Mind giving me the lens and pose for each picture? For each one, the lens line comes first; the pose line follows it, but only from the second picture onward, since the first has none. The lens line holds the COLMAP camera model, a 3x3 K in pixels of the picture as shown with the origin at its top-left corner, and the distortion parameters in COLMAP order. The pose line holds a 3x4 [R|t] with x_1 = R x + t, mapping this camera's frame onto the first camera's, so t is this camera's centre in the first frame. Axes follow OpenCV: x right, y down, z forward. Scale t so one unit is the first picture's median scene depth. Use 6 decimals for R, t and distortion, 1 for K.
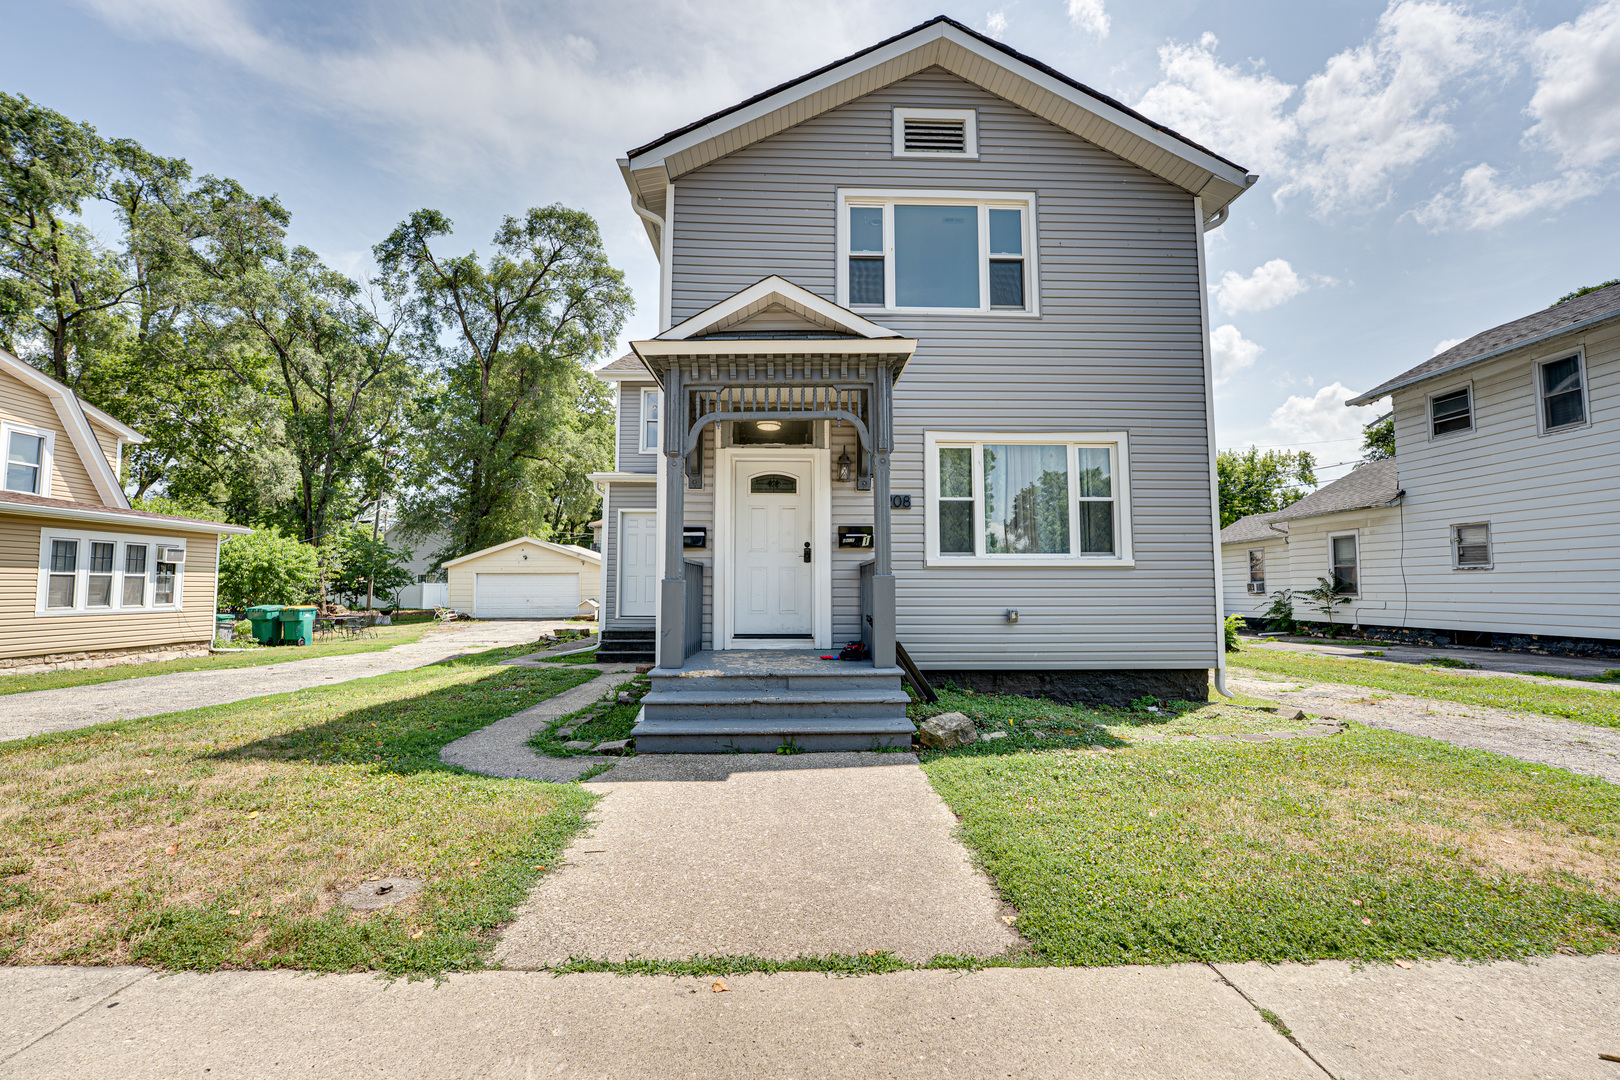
lens RADIAL K [[671.3, 0, 806.0], [0, 671.3, 540.3], [0, 0, 1]] dist [-0.025222, 0.000956]
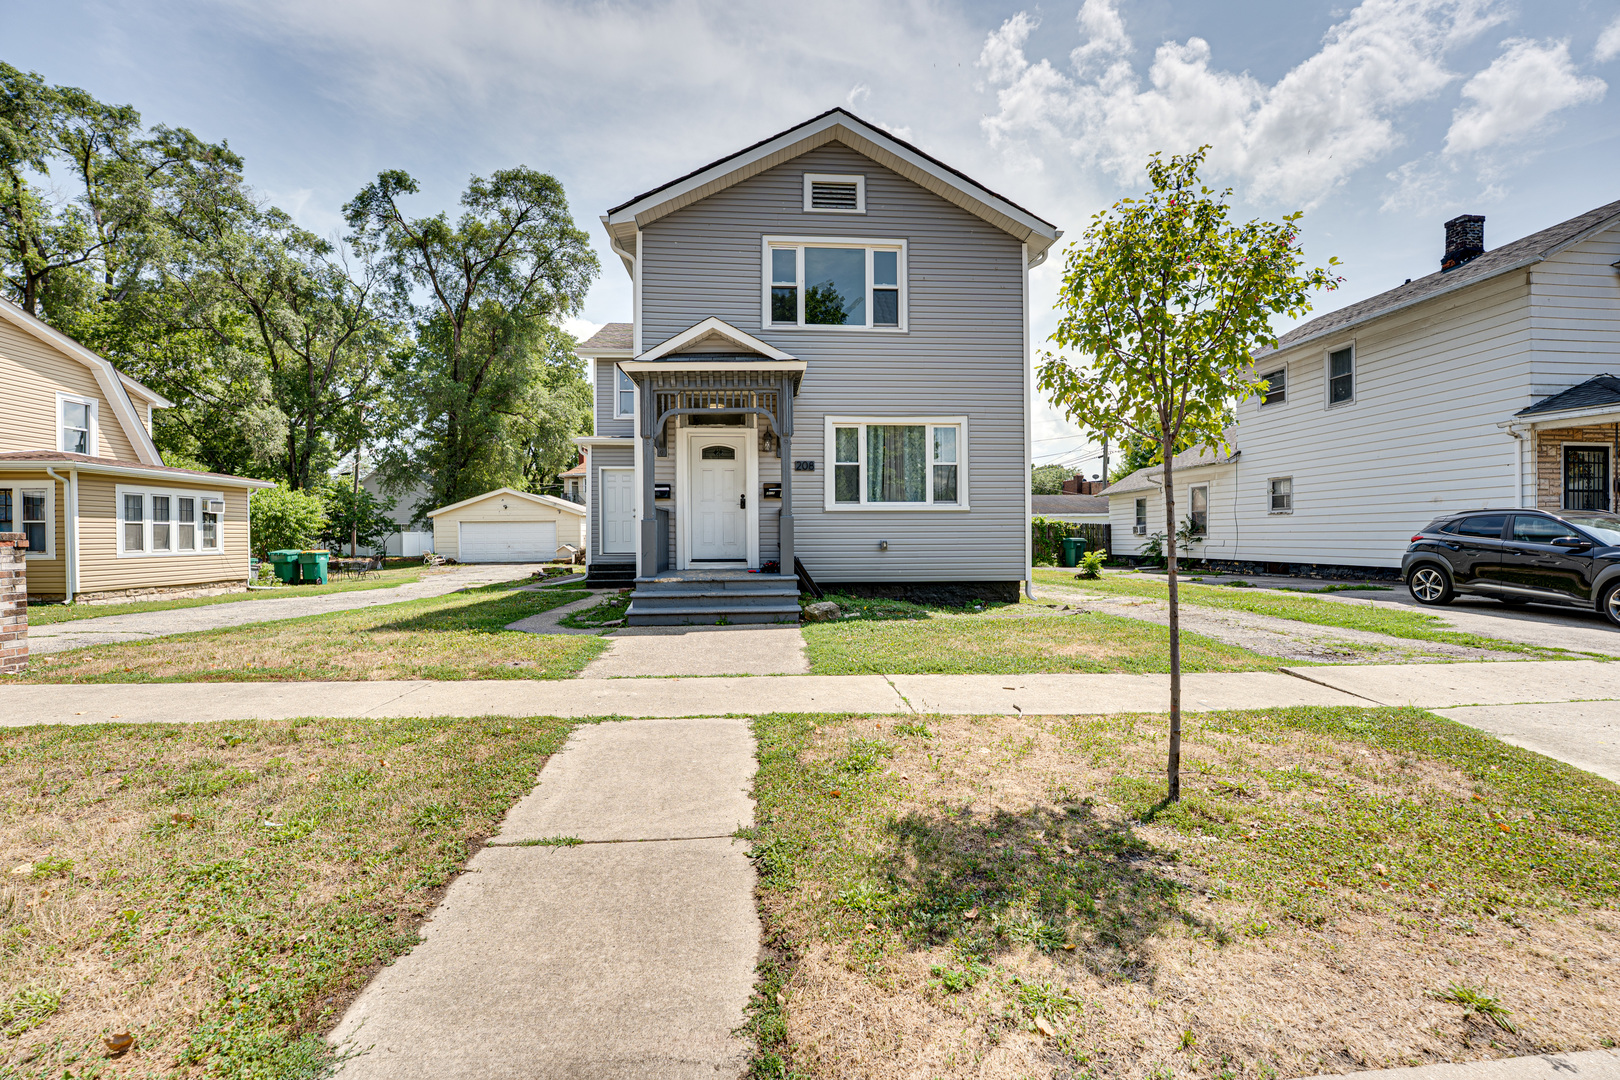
lens RADIAL K [[671.3, 0, 811.1], [0, 671.3, 545.0], [0, 0, 1]] dist [-0.025222, 0.000956]
pose [[0.998583, -0.006735, 0.052792, 0.046905], [0.002299, 0.996494, 0.083630, -0.005746], [-0.053170, -0.083390, 0.995097, -0.283032]]
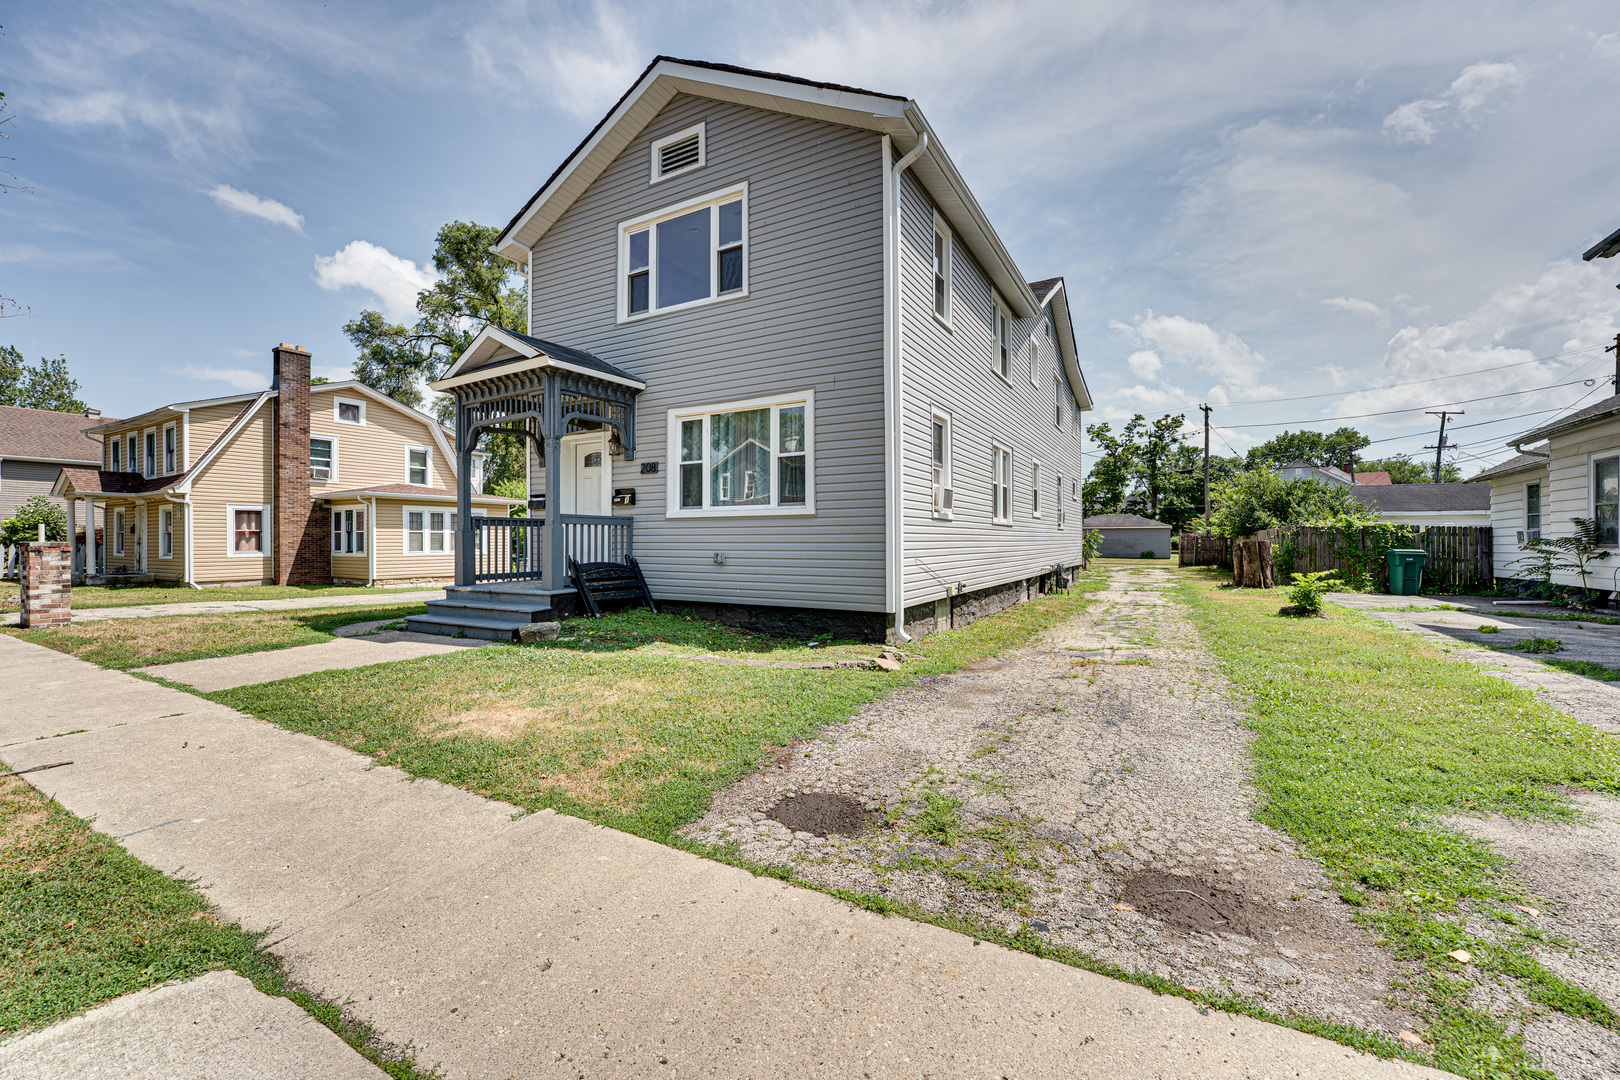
lens RADIAL K [[671.3, 0, 810.8], [0, 671.3, 541.6], [0, 0, 1]] dist [-0.025222, 0.000956]
pose [[0.853172, -0.000672, -0.521629, 0.688416], [0.037808, 0.997449, 0.060554, 0.010749], [0.520258, -0.071384, 0.851021, 0.042433]]
